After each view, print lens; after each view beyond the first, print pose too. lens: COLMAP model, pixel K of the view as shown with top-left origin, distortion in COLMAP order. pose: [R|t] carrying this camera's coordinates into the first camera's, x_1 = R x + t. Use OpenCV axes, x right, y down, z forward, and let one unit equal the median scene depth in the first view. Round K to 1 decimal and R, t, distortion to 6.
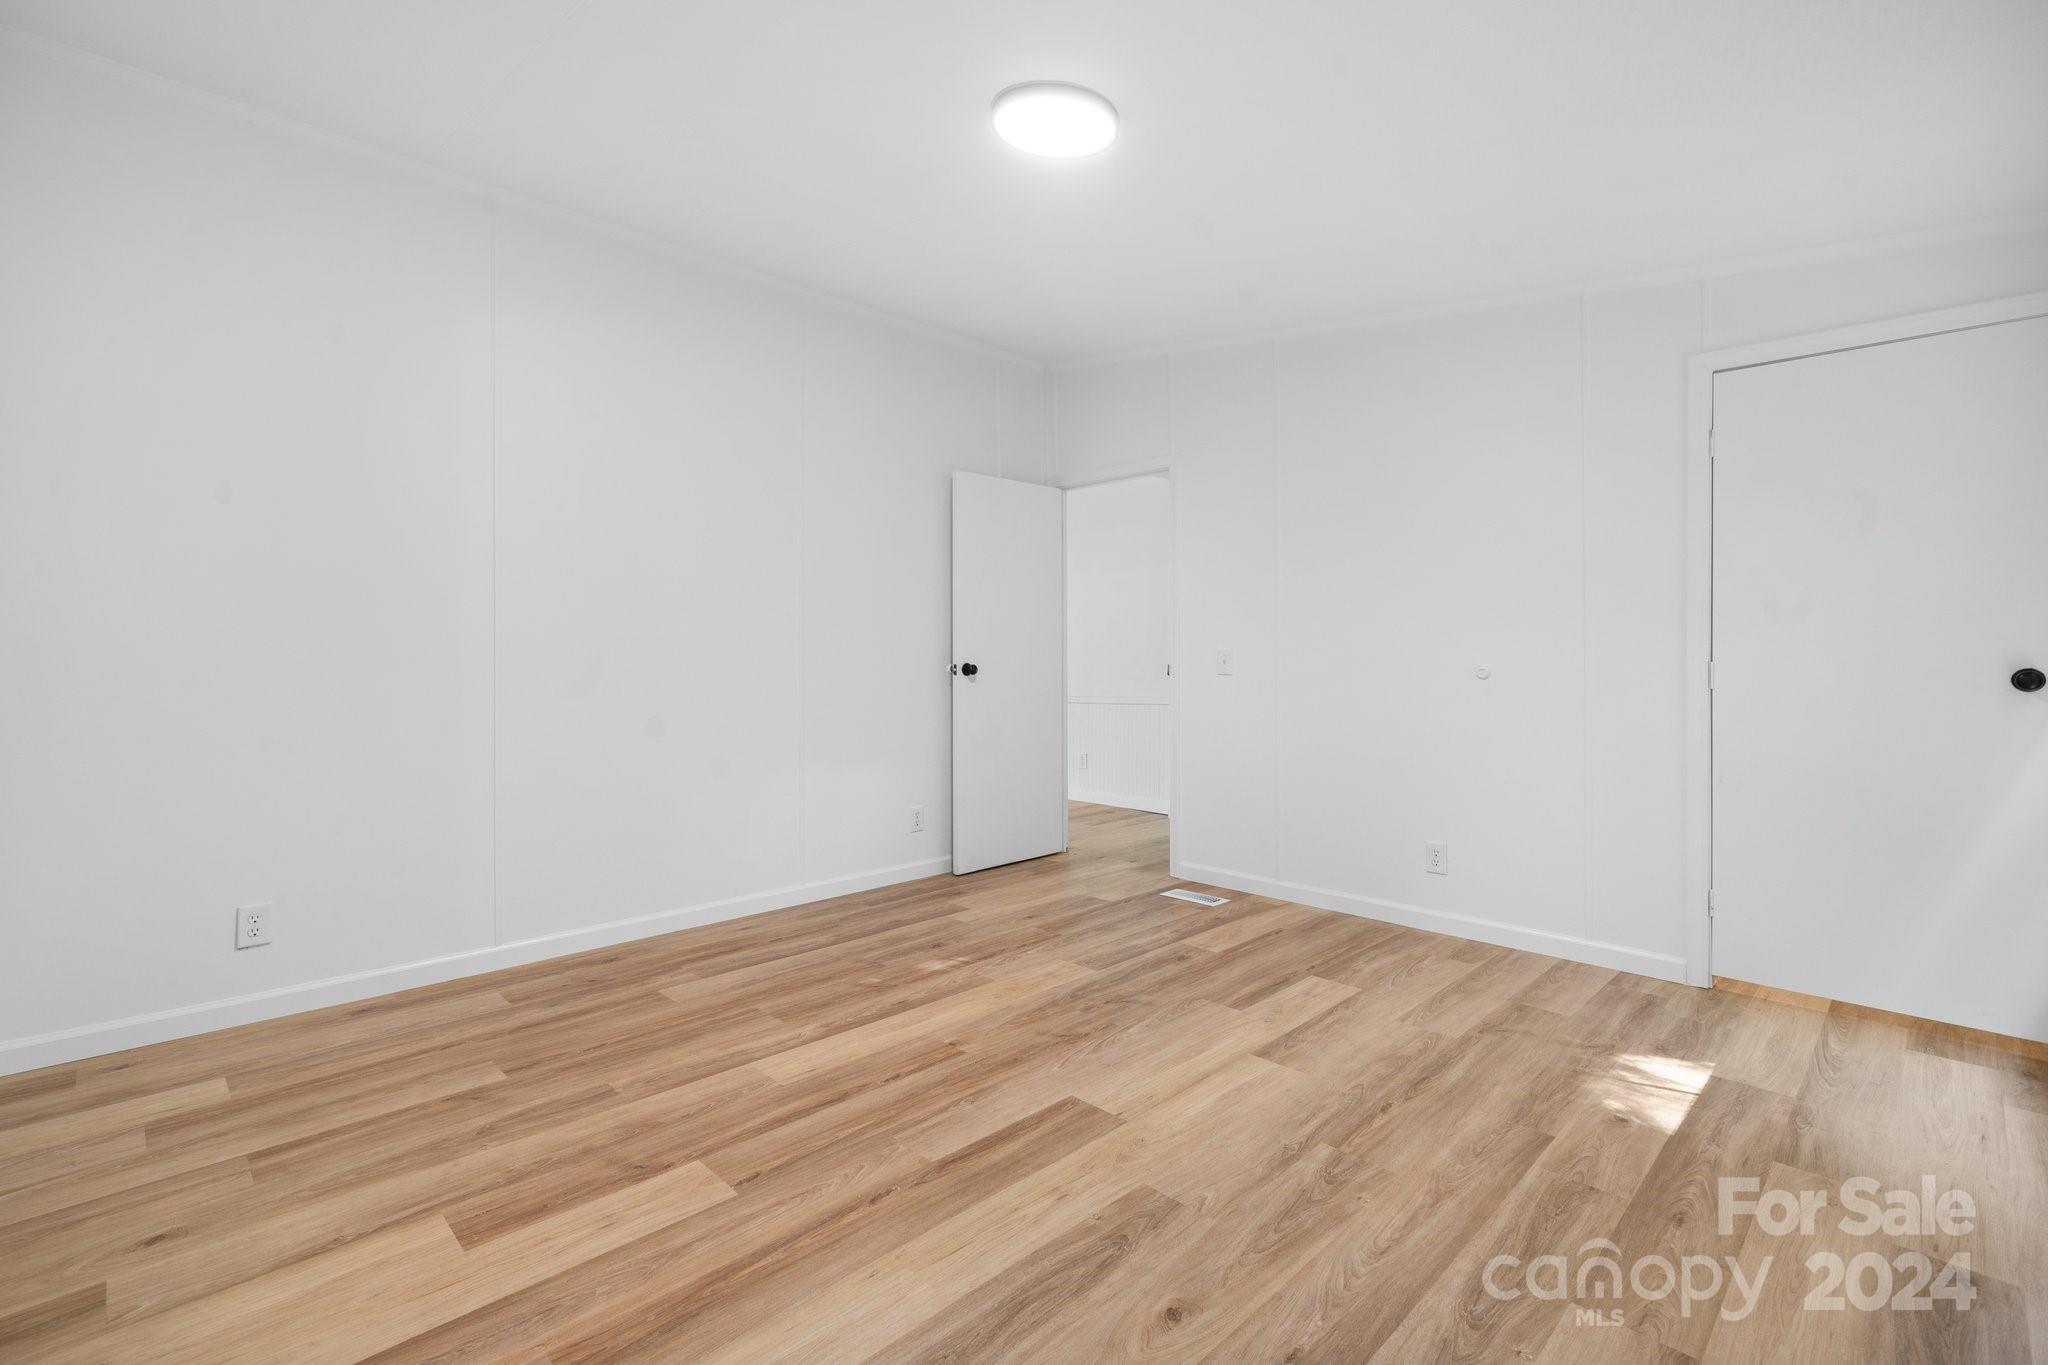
lens RADIAL K [[888.1, 0, 1014.6], [0, 888.1, 660.8], [0, 0, 1]] dist [-0.000450, -0.000476]
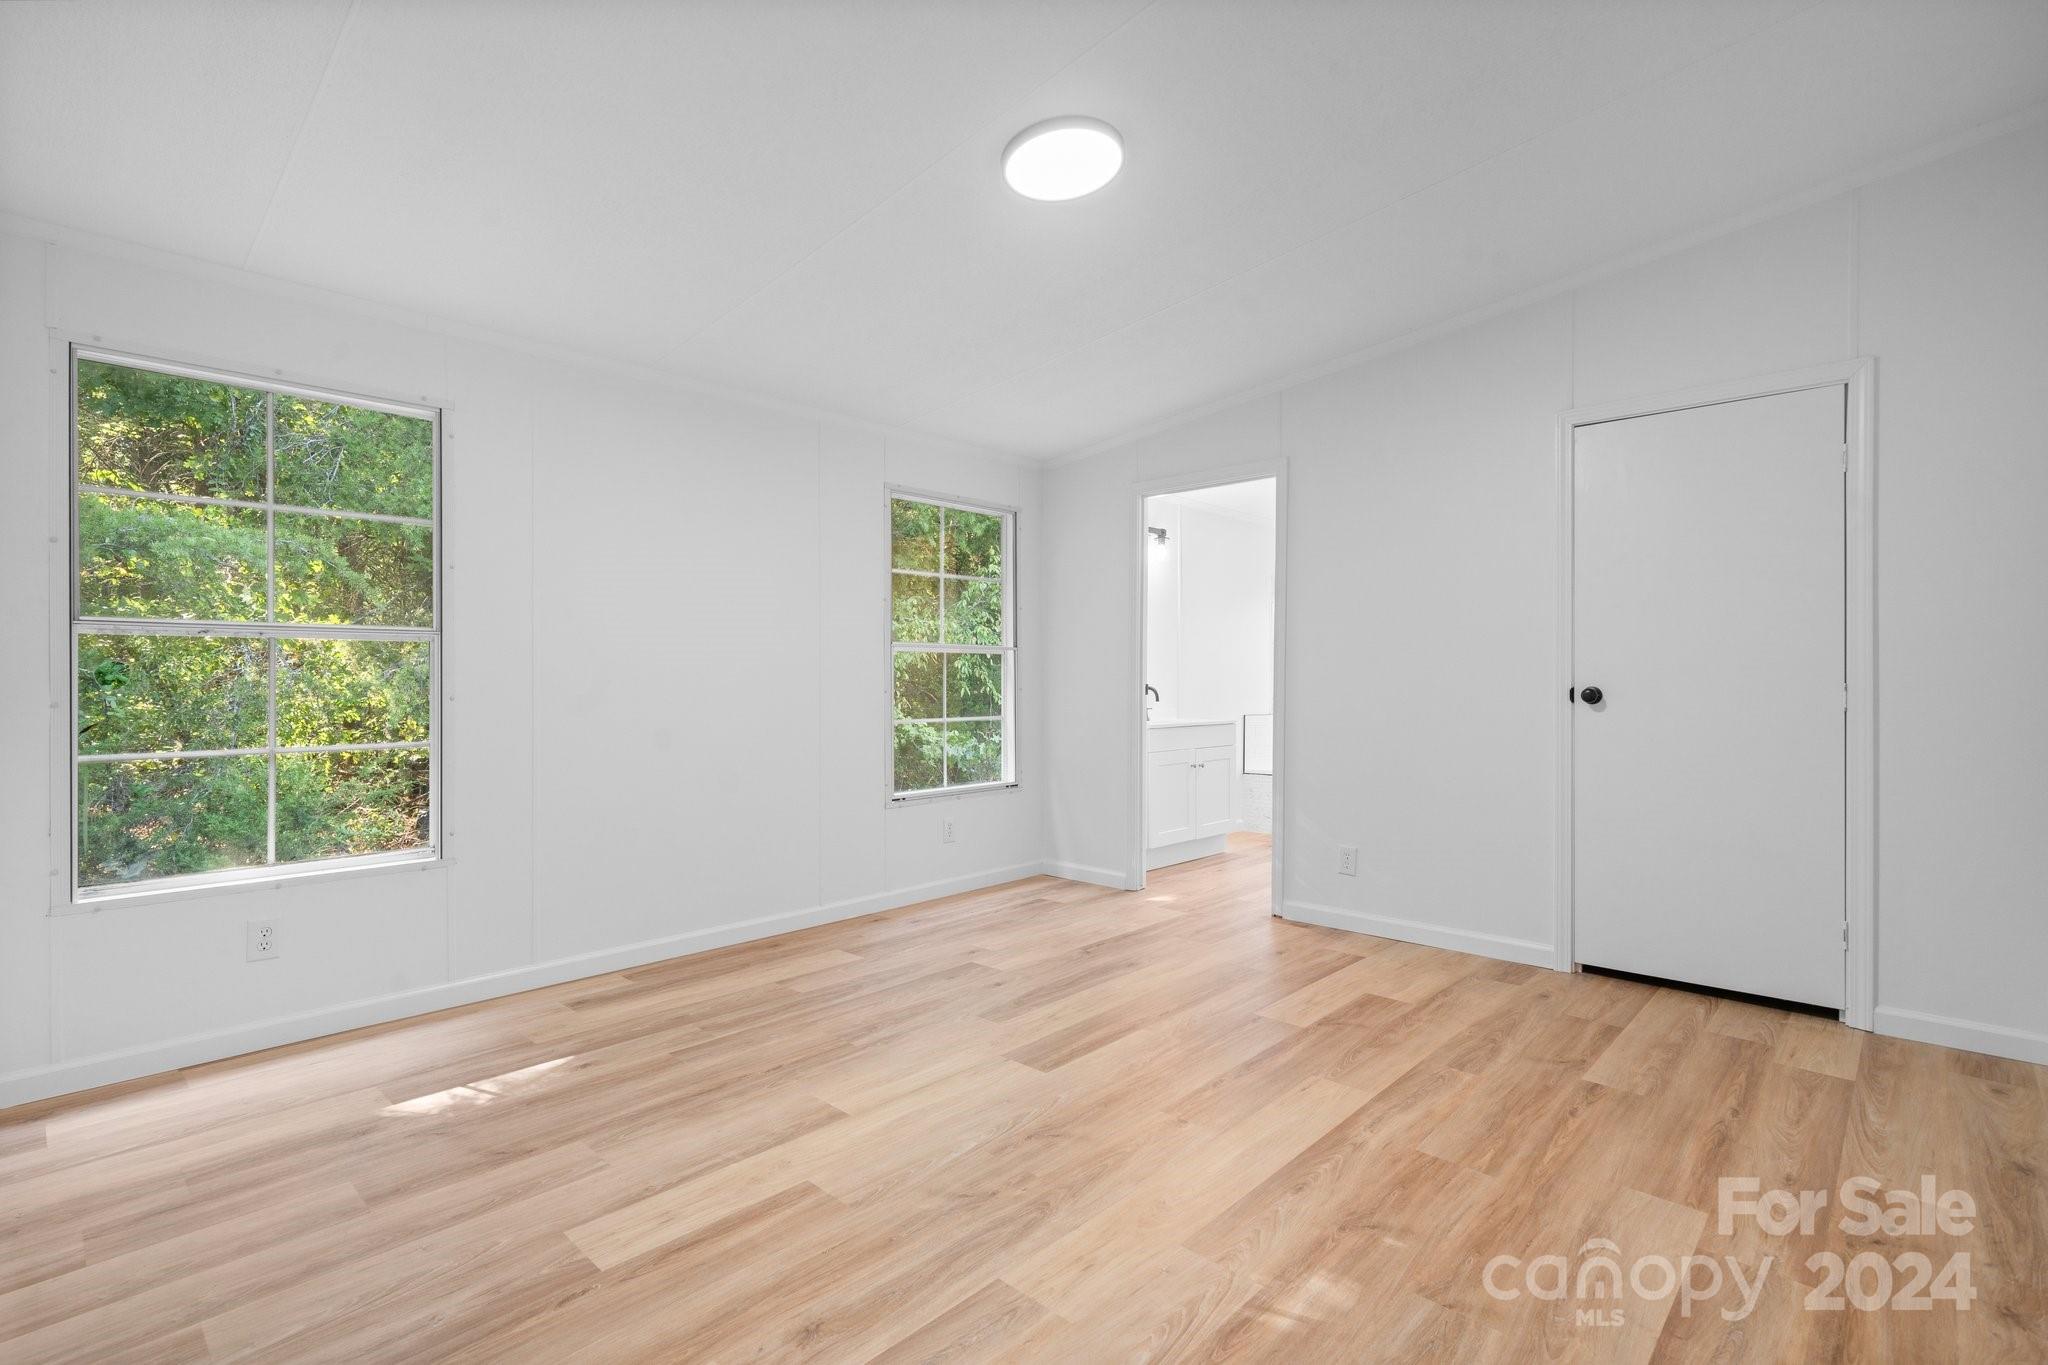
lens RADIAL K [[953.6, 0, 1021.8], [0, 953.6, 675.4], [0, 0, 1]] dist [-0.000156, 0.000357]
pose [[-0.999124, -0.001146, -0.041835, 0.134159], [-0.001208, 0.999998, 0.001453, -0.008626], [0.041833, 0.001502, -0.999123, 2.020880]]
